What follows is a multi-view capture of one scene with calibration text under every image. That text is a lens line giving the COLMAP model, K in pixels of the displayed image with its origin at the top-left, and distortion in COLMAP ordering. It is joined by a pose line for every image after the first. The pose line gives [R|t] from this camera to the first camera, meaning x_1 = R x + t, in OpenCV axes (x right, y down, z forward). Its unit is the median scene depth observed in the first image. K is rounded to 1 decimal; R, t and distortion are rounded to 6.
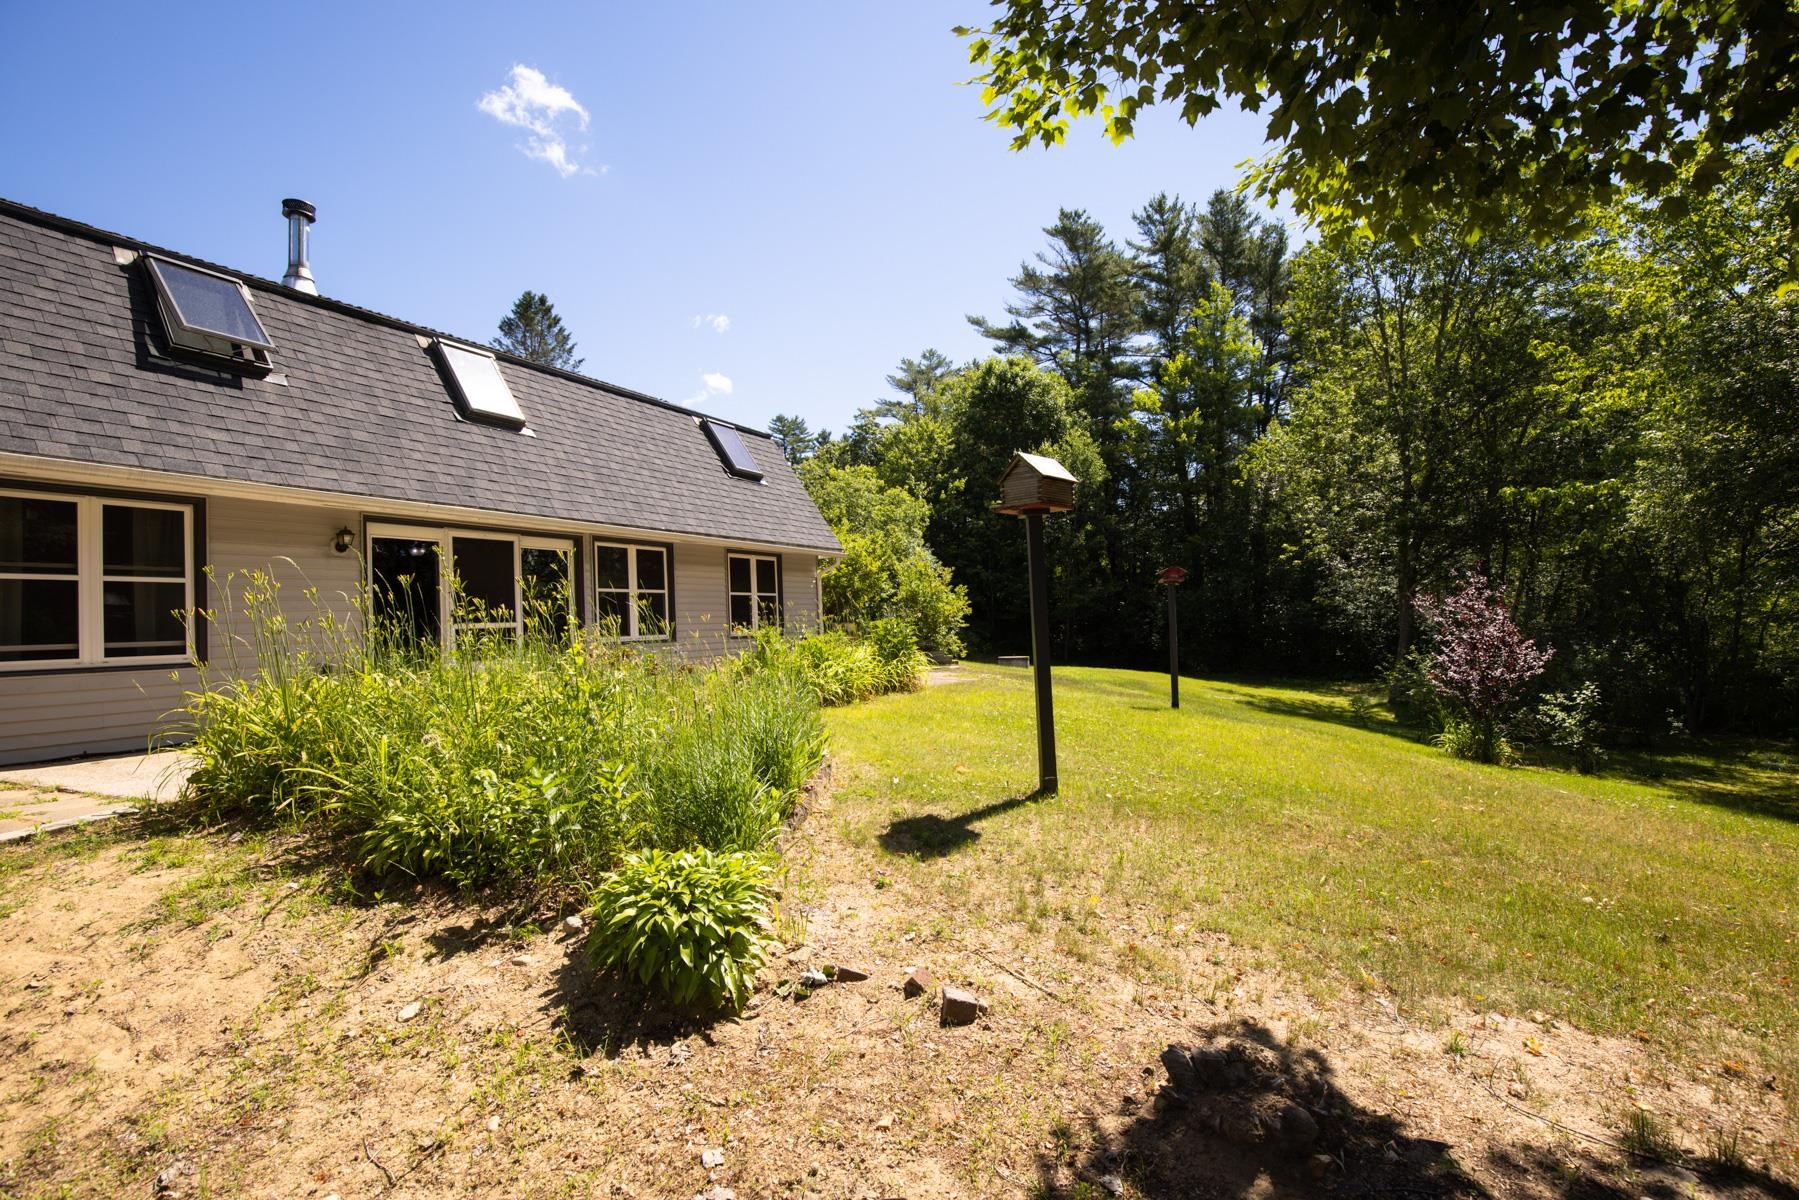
lens RADIAL K [[804.5, 0, 959.4], [0, 804.5, 610.2], [0, 0, 1]] dist [0.002095, -0.002695]
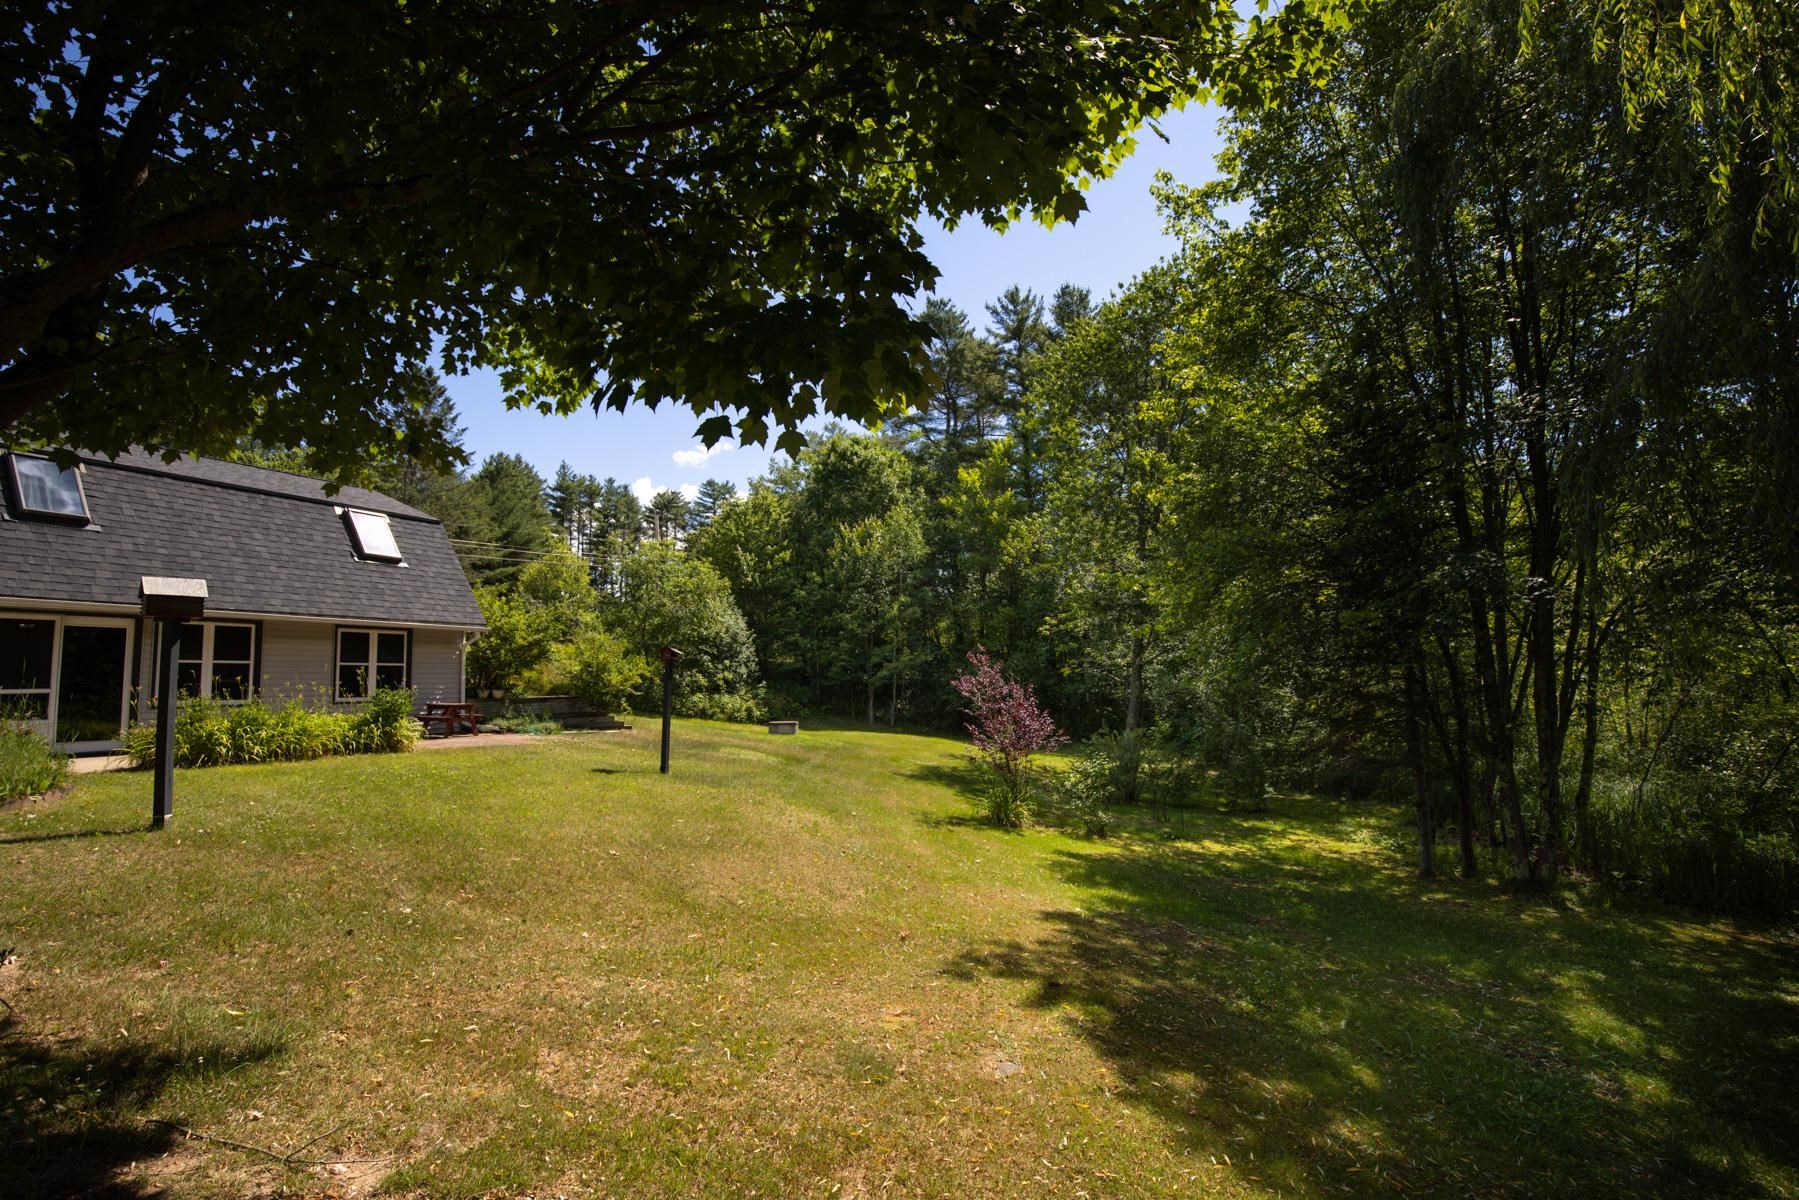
lens RADIAL K [[802.4, 0, 895.5], [0, 802.4, 615.4], [0, 0, 1]] dist [0.005261, -0.000712]
pose [[0.999801, 0.014017, 0.014200, 0.136131], [-0.012934, 0.997199, -0.073661, -0.004489], [-0.015193, 0.073463, 0.997182, -0.041467]]
